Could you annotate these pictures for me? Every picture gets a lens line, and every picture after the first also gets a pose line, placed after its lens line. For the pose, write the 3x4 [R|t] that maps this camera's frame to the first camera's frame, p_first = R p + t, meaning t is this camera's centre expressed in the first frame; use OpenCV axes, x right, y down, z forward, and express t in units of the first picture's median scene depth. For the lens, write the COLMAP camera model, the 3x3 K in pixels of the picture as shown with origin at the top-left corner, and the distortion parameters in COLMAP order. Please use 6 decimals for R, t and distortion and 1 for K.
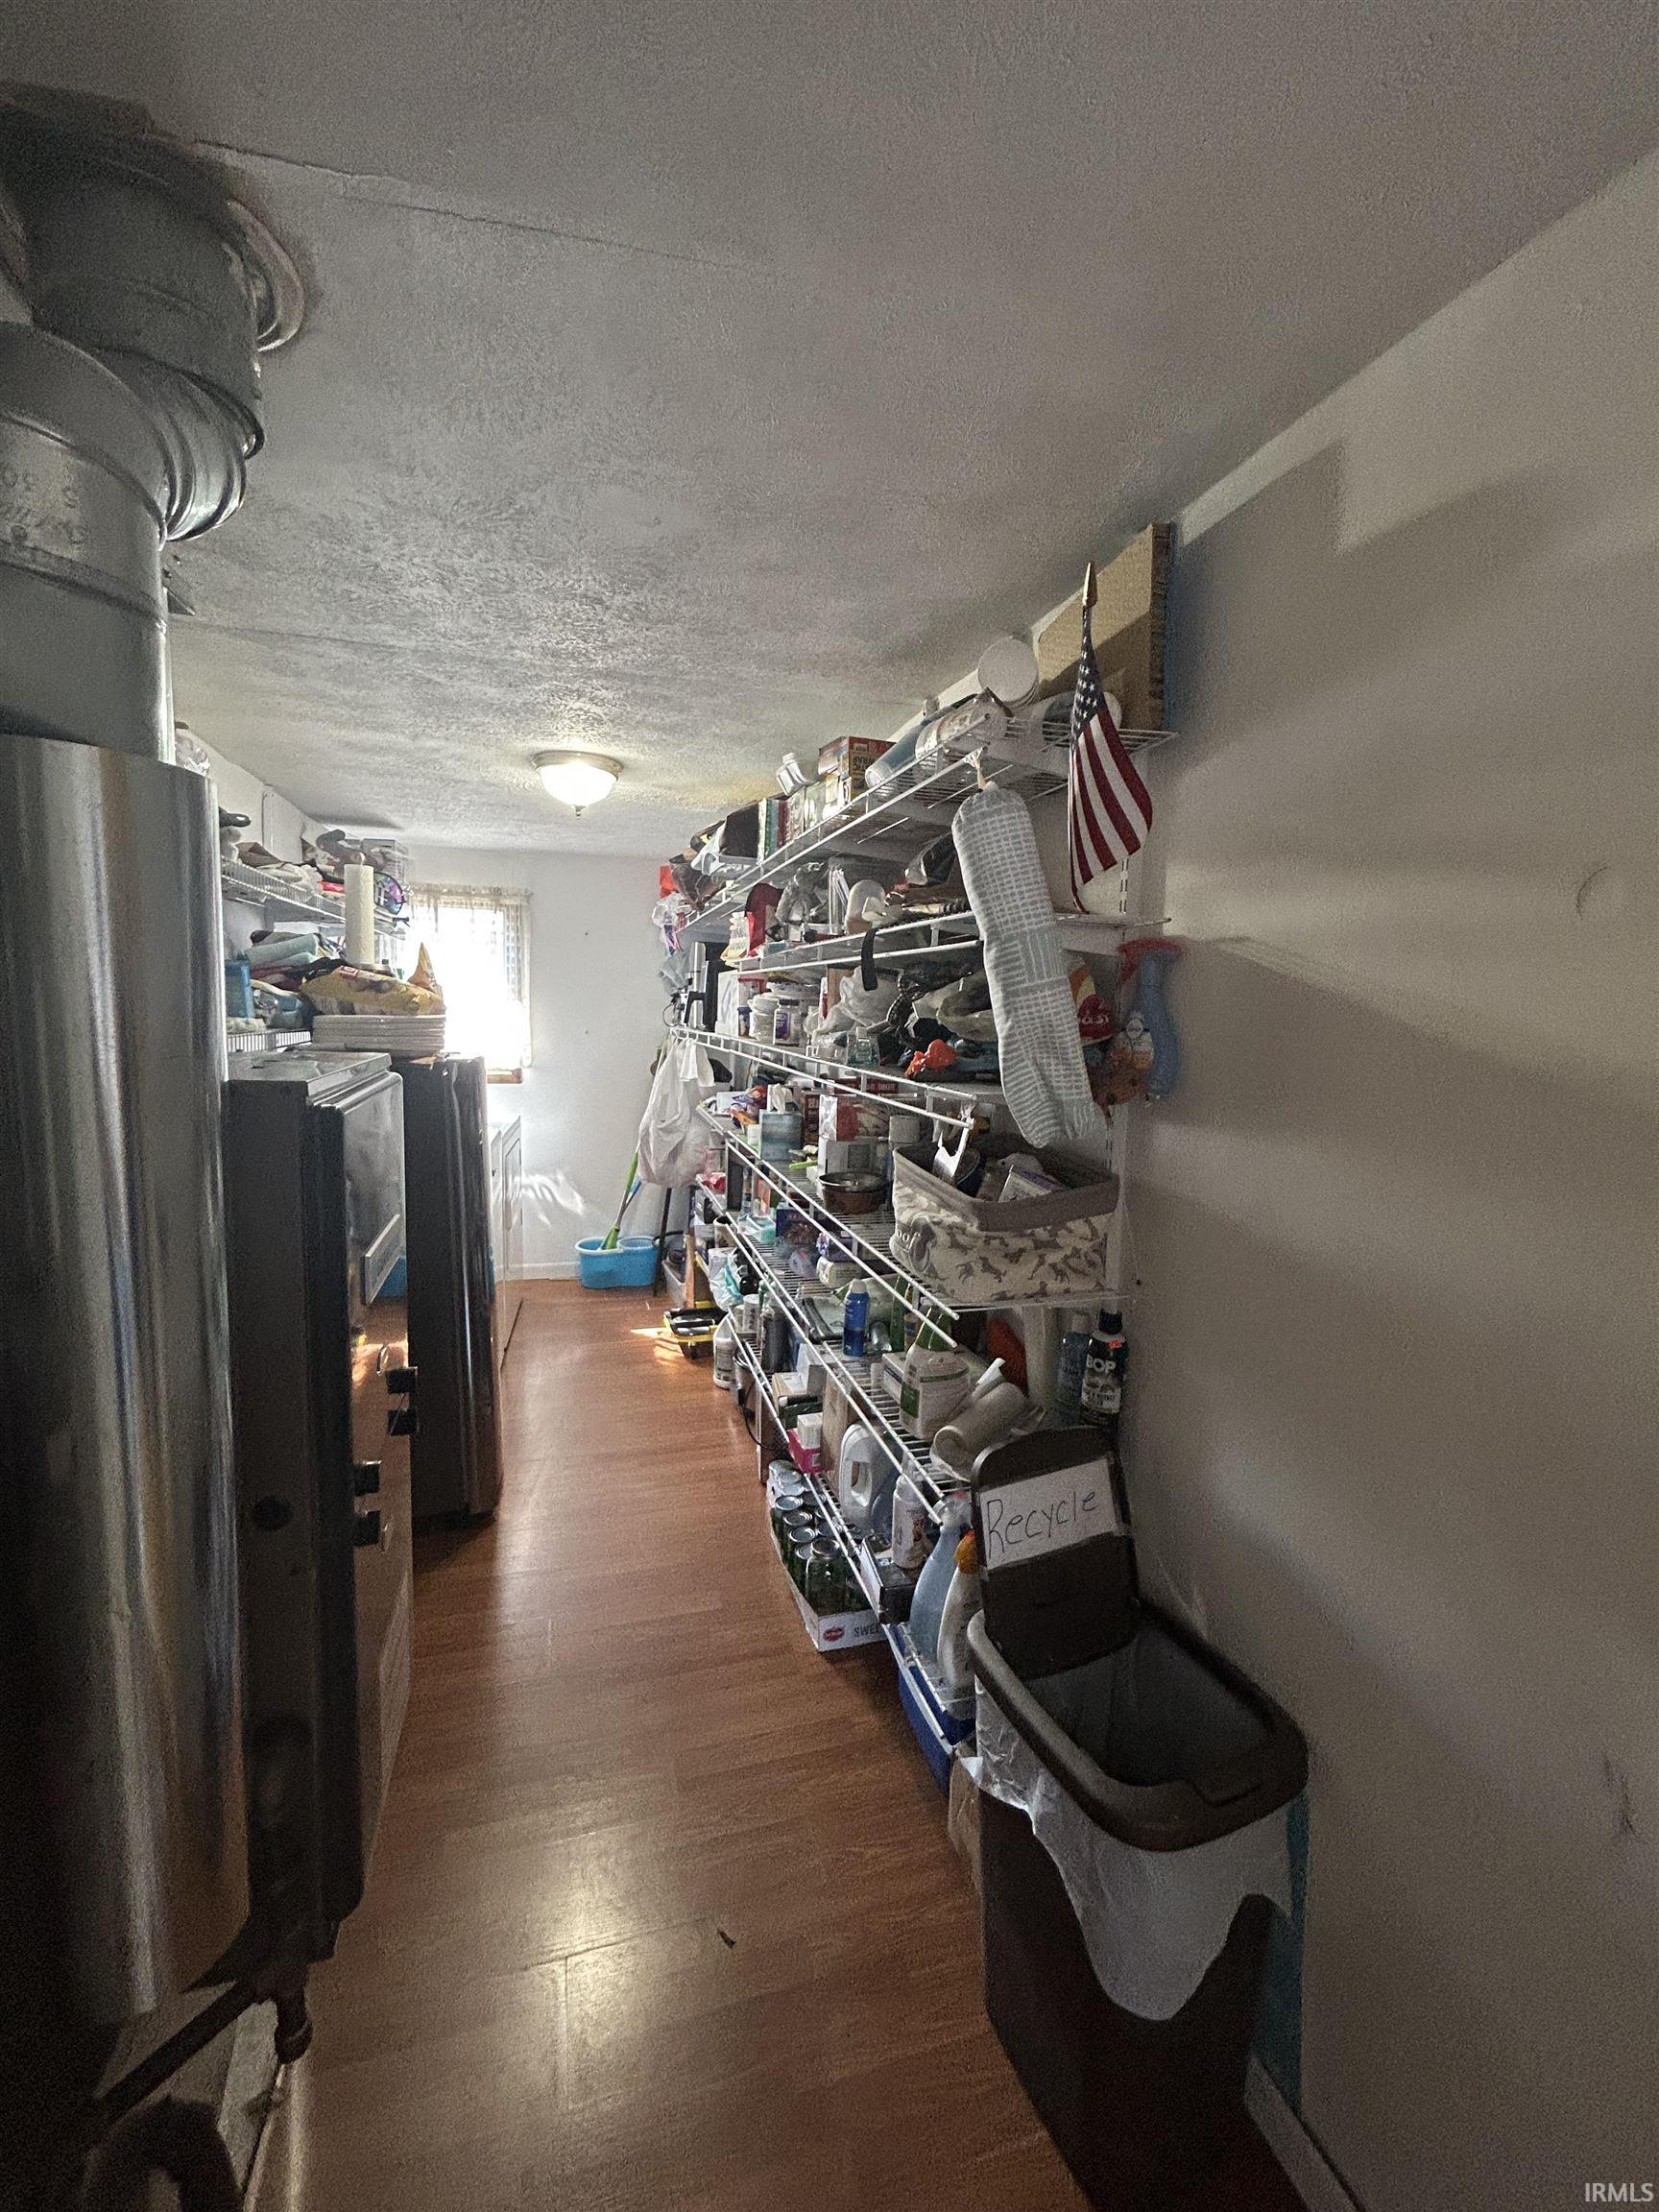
lens RADIAL K [[891.3, 0, 831.4], [0, 891.3, 1101.3], [0, 0, 1]] dist [-0.003262, 0.001440]
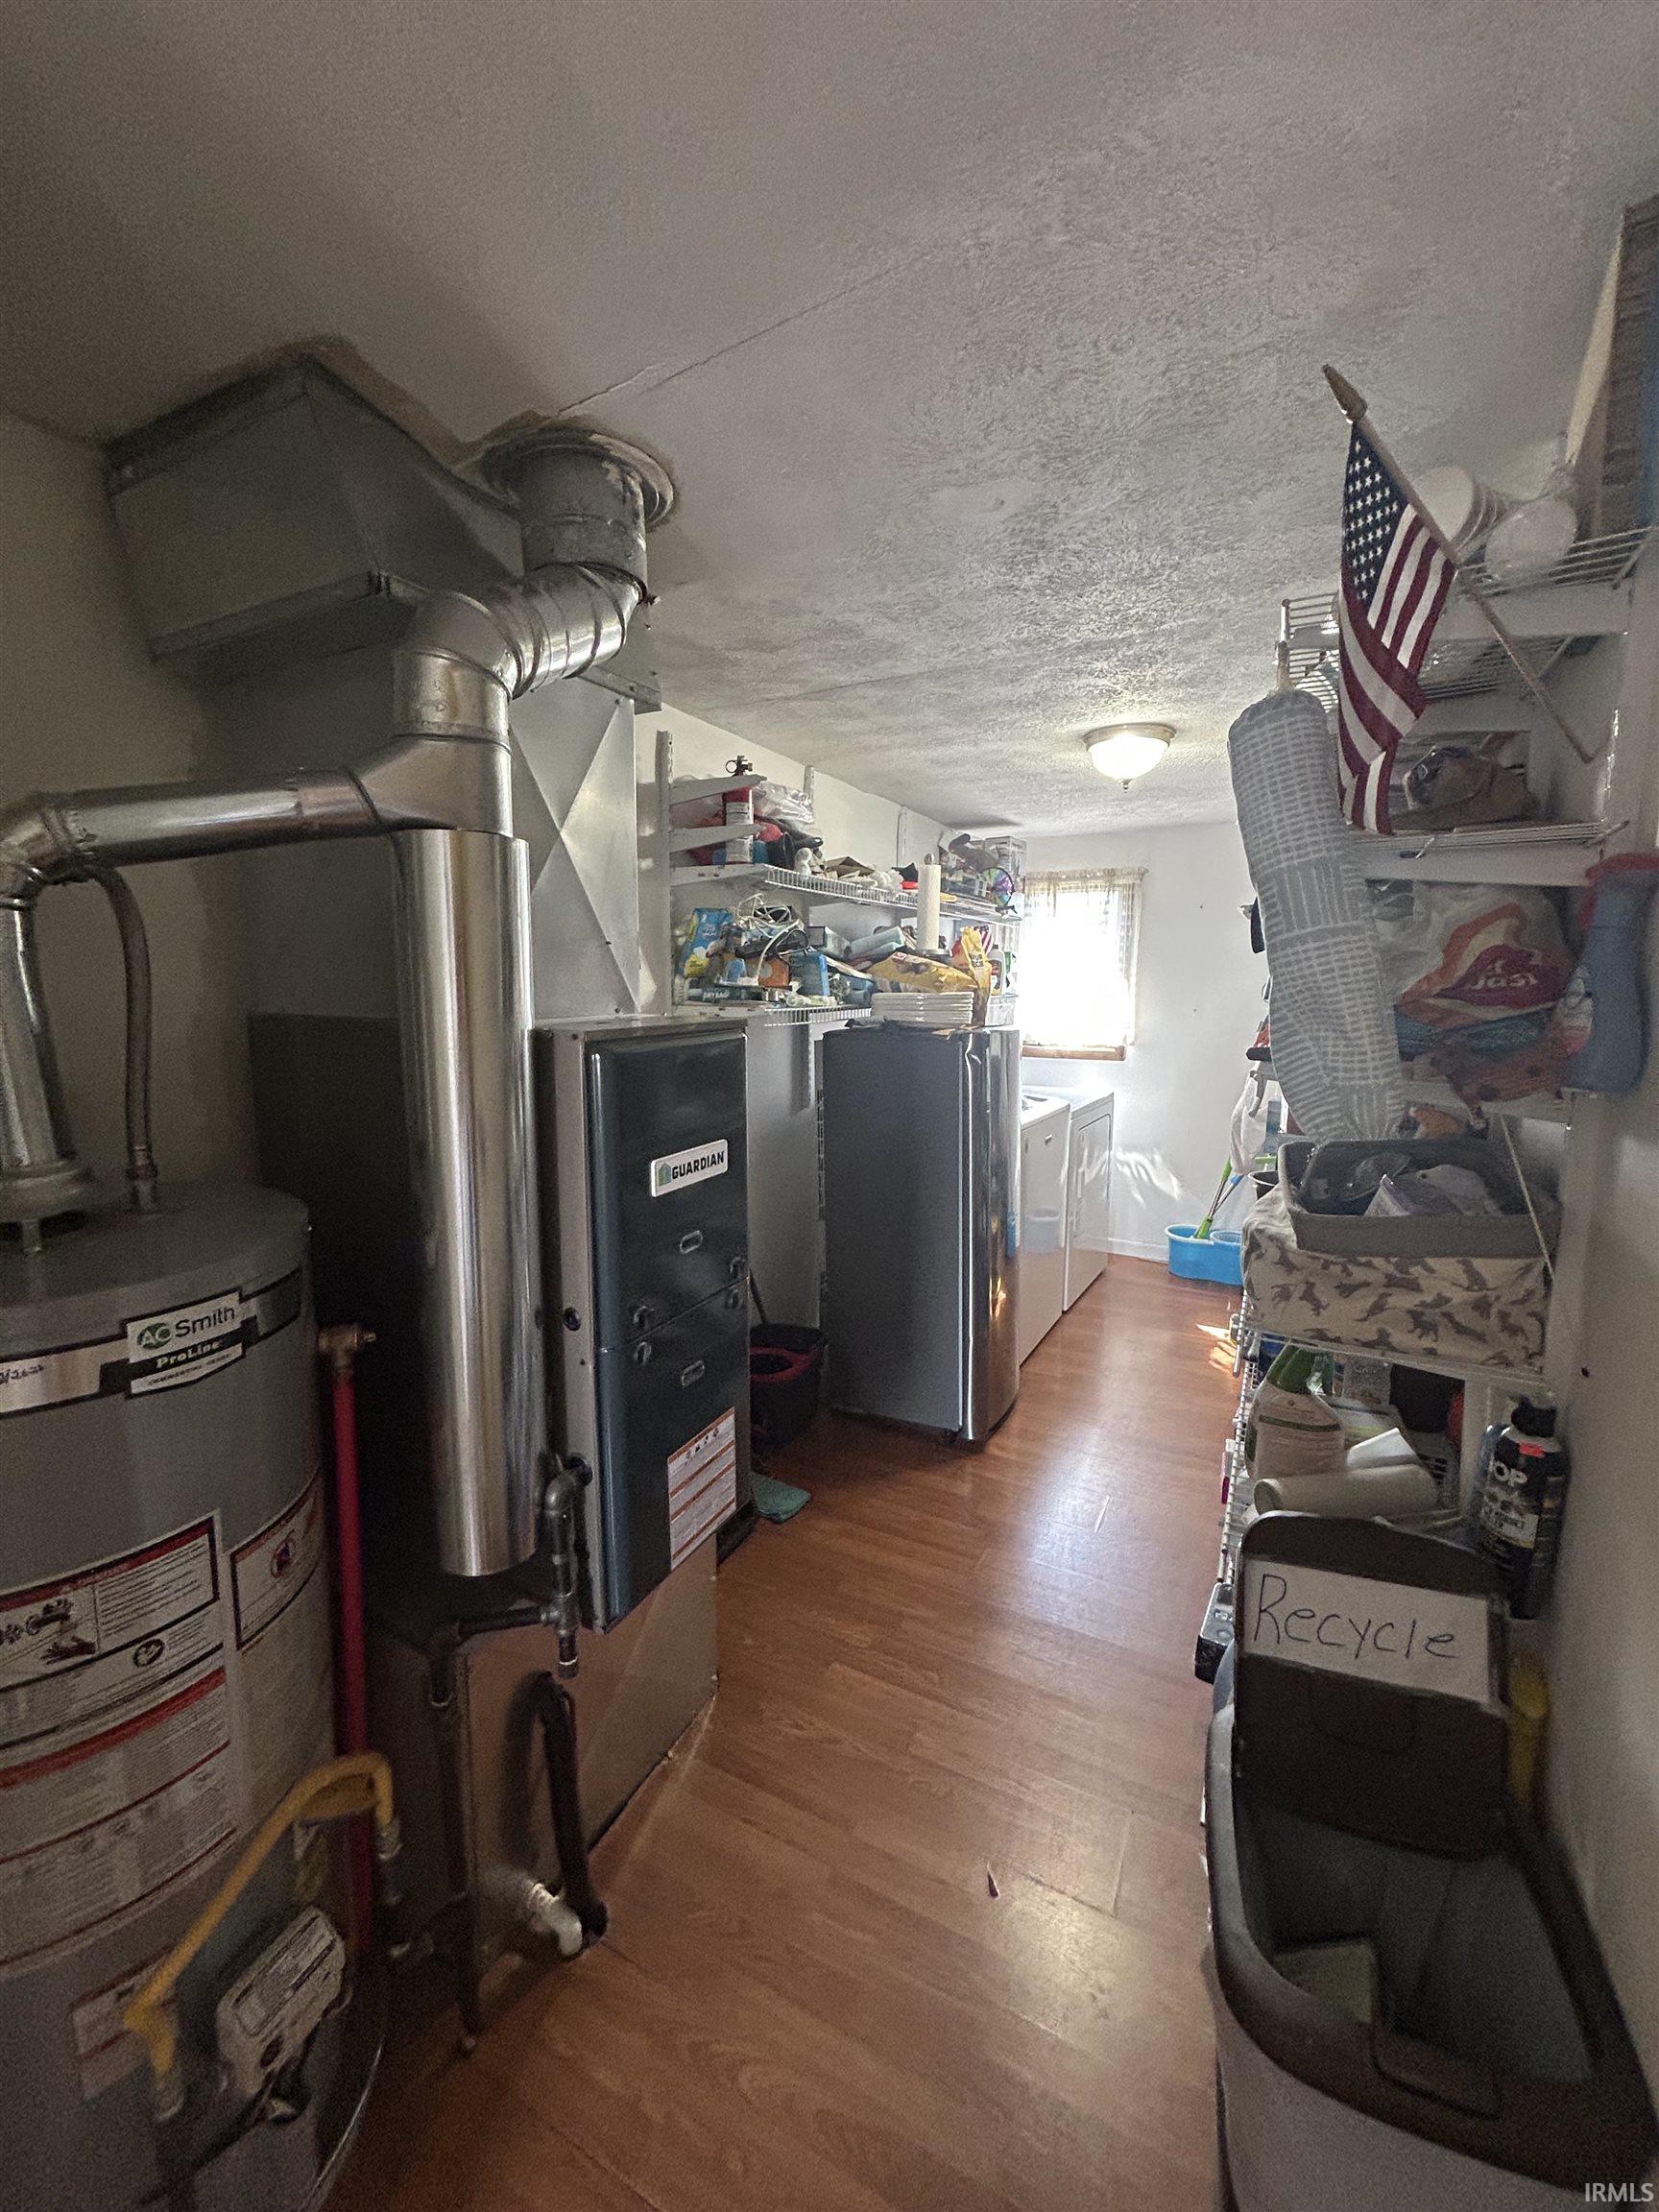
lens RADIAL K [[891.3, 0, 820.3], [0, 891.3, 1102.2], [0, 0, 1]] dist [-0.003262, 0.001440]
pose [[0.715460, 0.072336, -0.694899, 0.362566], [-0.057140, 0.997352, 0.044989, 0.002814], [0.696313, 0.007519, 0.717699, 0.108824]]
